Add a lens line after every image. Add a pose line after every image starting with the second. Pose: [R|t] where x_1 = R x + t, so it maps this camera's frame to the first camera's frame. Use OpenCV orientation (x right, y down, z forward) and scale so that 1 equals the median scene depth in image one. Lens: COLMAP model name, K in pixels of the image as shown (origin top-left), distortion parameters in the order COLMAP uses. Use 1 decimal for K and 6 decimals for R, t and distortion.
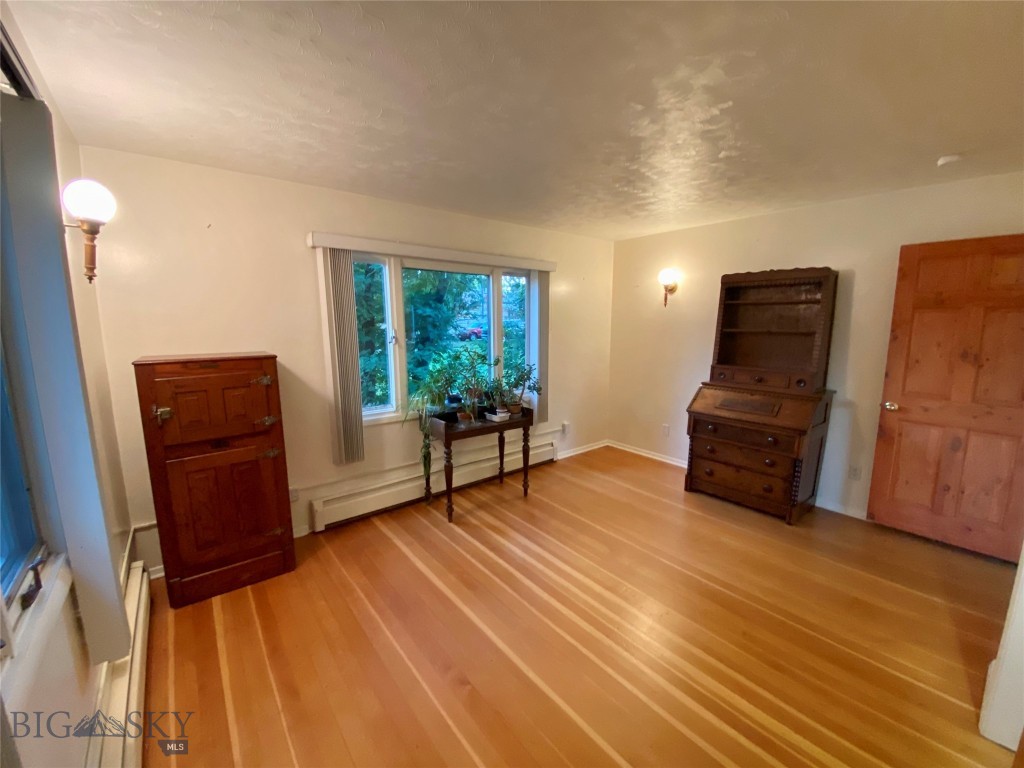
lens RADIAL K [[410.9, 0, 508.9], [0, 410.9, 383.6], [0, 0, 1]] dist [0.035737, -0.024390]
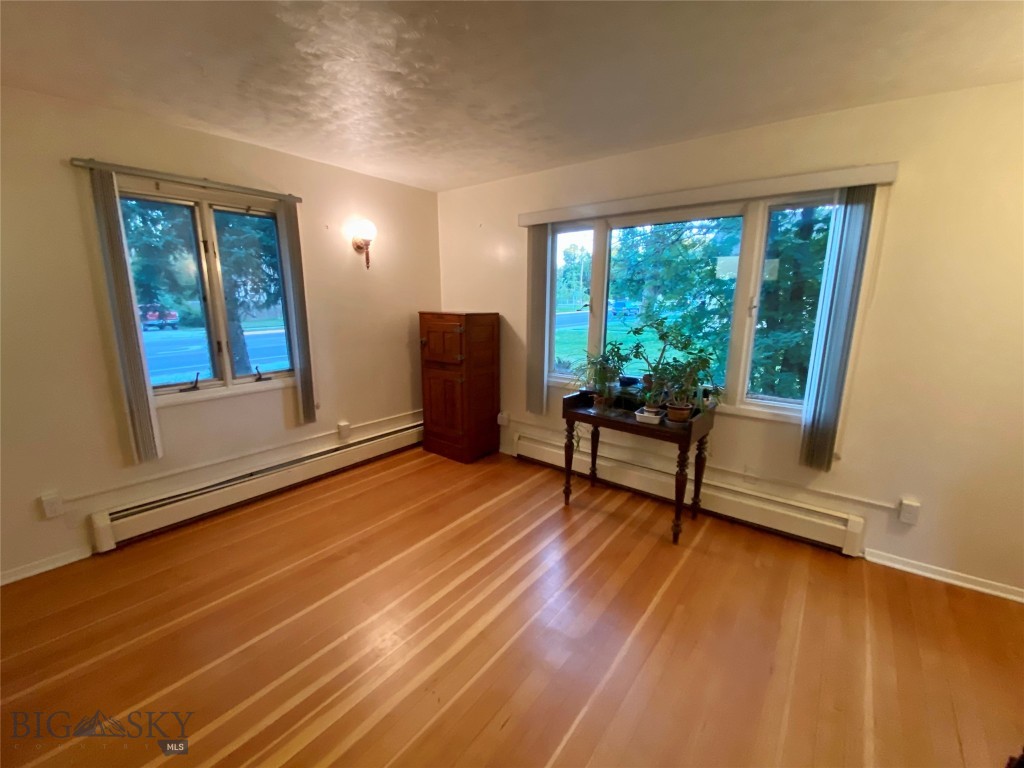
lens RADIAL K [[410.9, 0, 508.9], [0, 410.9, 383.6], [0, 0, 1]] dist [0.035737, -0.024390]
pose [[0.230164, 0.198920, -0.952605, 0.682422], [-0.156370, 0.973726, 0.165549, -0.067798], [0.960507, 0.110855, 0.255222, 0.617926]]
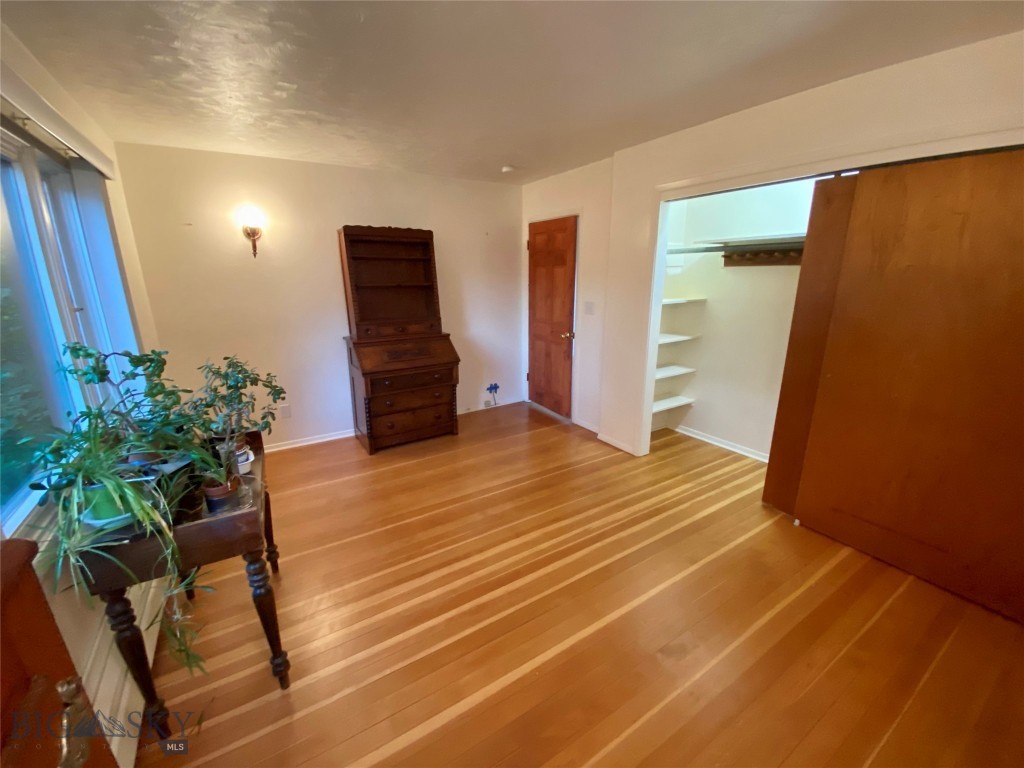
lens RADIAL K [[410.9, 0, 508.9], [0, 410.9, 383.6], [0, 0, 1]] dist [0.035737, -0.024390]
pose [[0.122675, -0.255914, 0.958884, -0.477494], [0.163139, 0.958239, 0.234870, -0.086104], [-0.978947, 0.127619, 0.159301, 0.586002]]
